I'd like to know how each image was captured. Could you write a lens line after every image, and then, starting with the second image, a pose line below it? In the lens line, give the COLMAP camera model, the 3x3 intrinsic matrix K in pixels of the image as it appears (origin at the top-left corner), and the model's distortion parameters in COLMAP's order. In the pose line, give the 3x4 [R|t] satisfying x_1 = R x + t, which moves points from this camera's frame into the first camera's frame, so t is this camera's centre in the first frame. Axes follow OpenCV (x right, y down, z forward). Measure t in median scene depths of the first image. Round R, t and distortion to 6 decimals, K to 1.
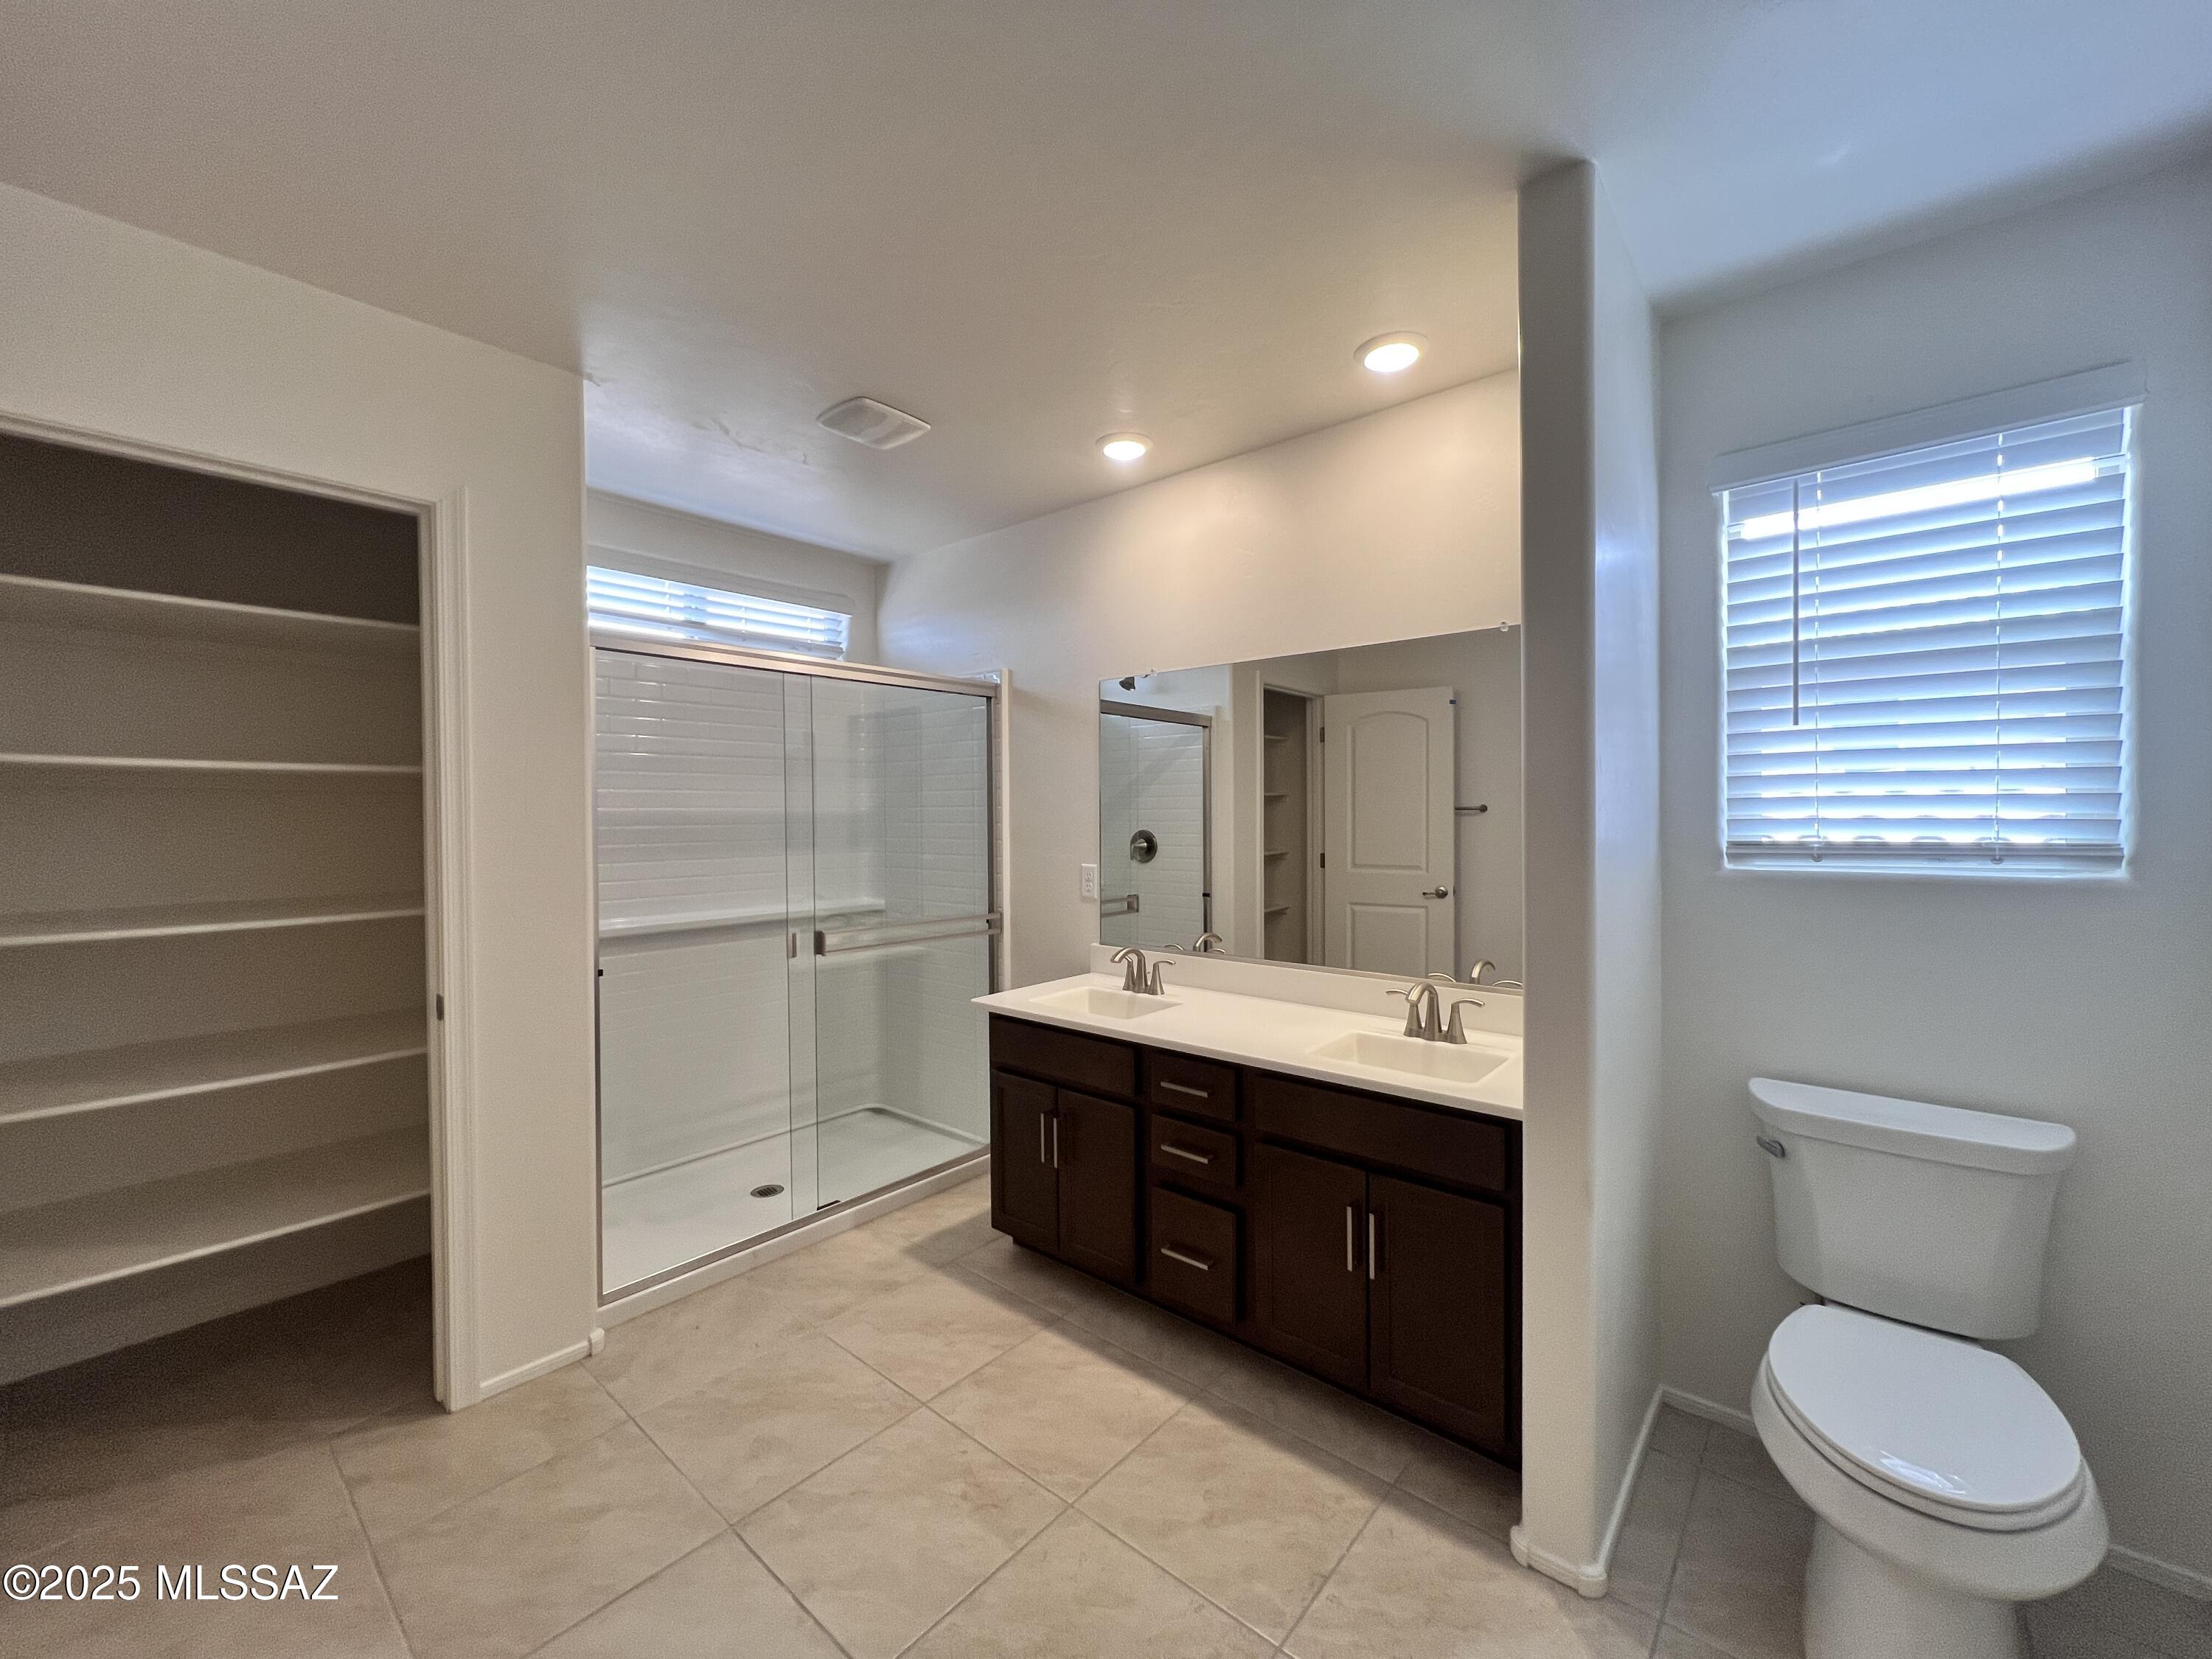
lens RADIAL K [[883.4, 0, 1104.6], [0, 883.4, 821.6], [0, 0, 1]] dist [-0.000538, -0.000107]
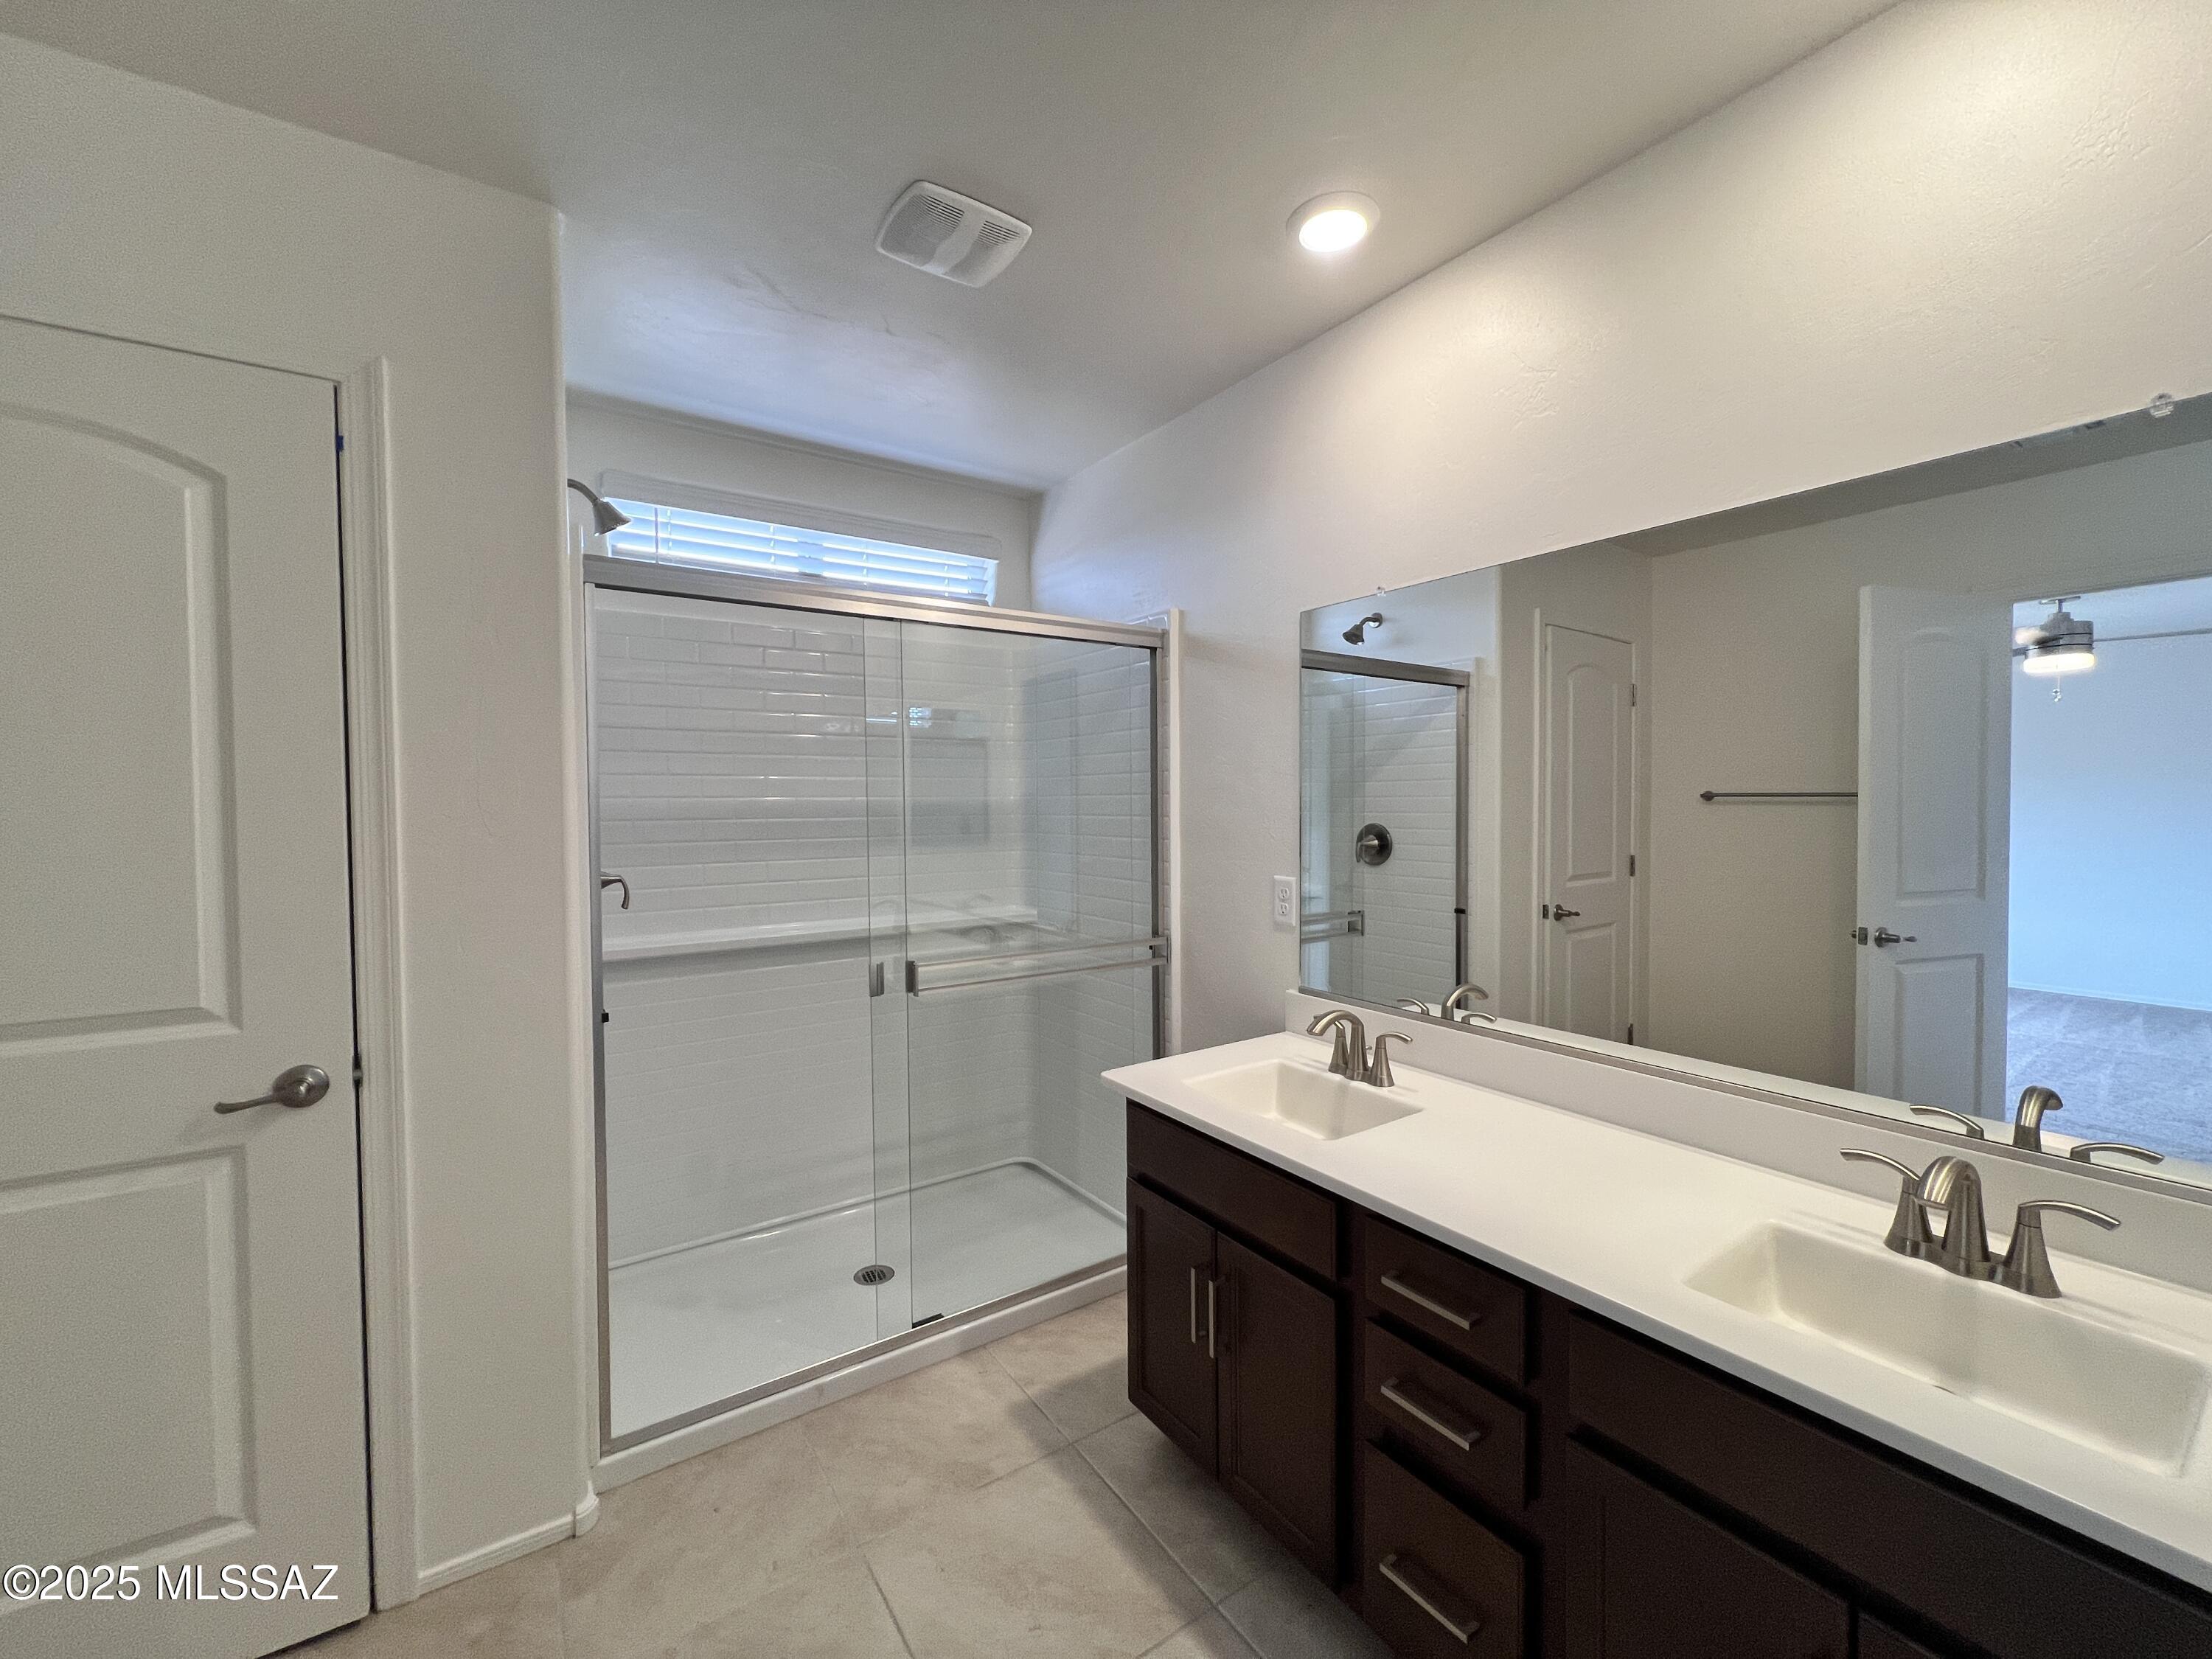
lens RADIAL K [[883.4, 0, 1104.4], [0, 883.4, 824.7], [0, 0, 1]] dist [-0.000538, -0.000107]
pose [[0.965368, 0.005912, -0.260826, 0.029828], [-0.001055, 0.999824, 0.018757, -0.006435], [0.260891, -0.017832, 0.965203, 0.317882]]
